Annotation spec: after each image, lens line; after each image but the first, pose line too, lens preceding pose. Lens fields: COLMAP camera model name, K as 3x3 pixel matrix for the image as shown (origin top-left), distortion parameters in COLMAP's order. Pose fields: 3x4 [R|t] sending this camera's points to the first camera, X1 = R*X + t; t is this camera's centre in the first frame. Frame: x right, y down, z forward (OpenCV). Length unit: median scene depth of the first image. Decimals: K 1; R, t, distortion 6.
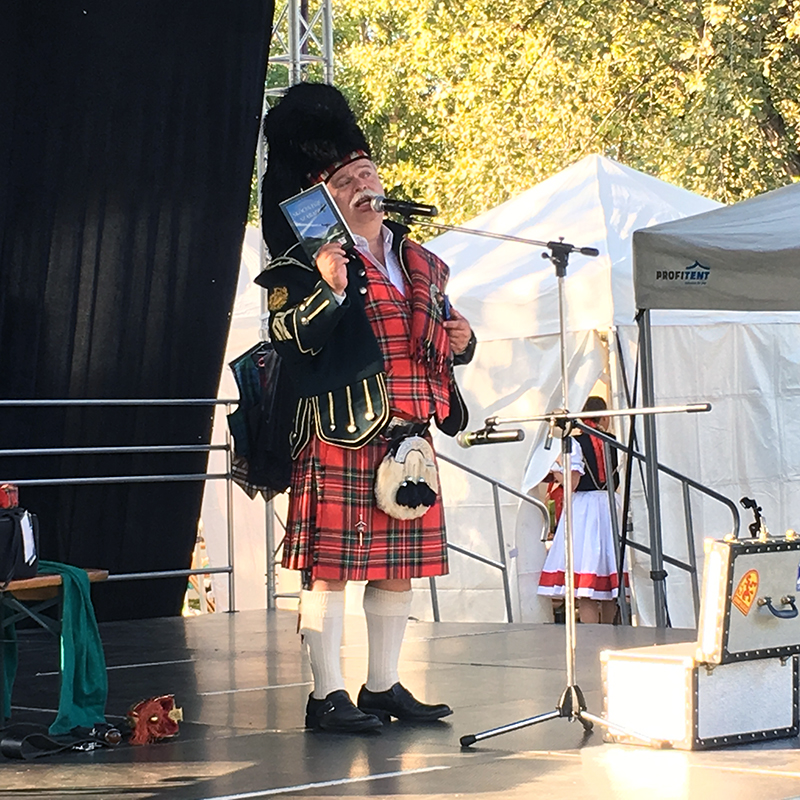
lens RADIAL K [[2801.0, 0, 400.0], [0, 2801.0, 400.0], [0, 0, 1]] dist [0.066376, -0.499781]
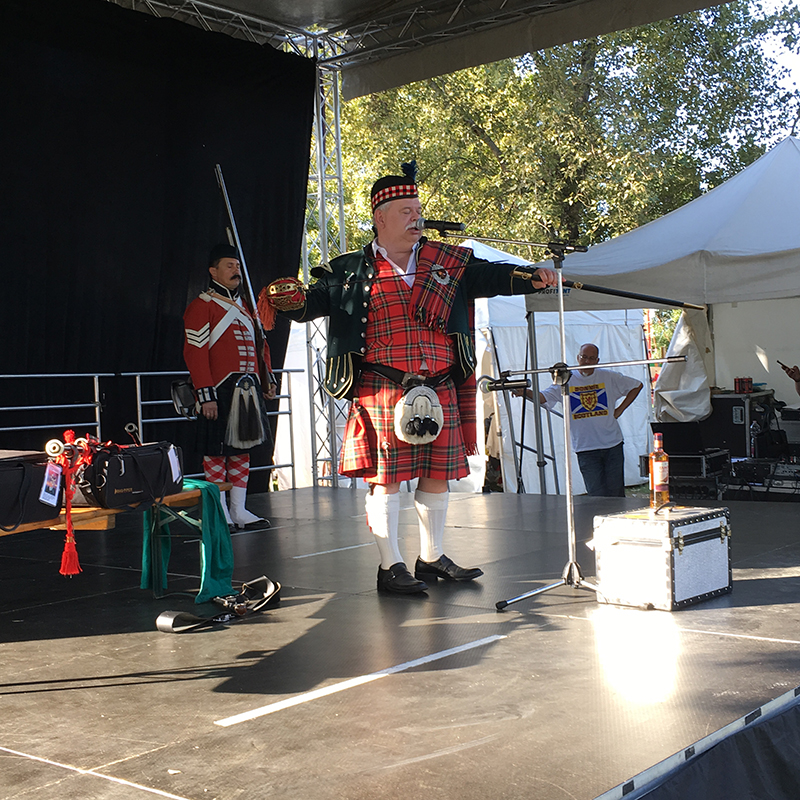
lens RADIAL K [[1187.3, 0, 400.0], [0, 1187.3, 400.0], [0, 0, 1]] dist [-0.004429, 0.019762]
pose [[0.998341, -0.023712, 0.052462, -0.034267], [0.022550, 0.999489, 0.022642, 0.004051], [-0.052972, -0.021421, 0.998366, 0.269082]]
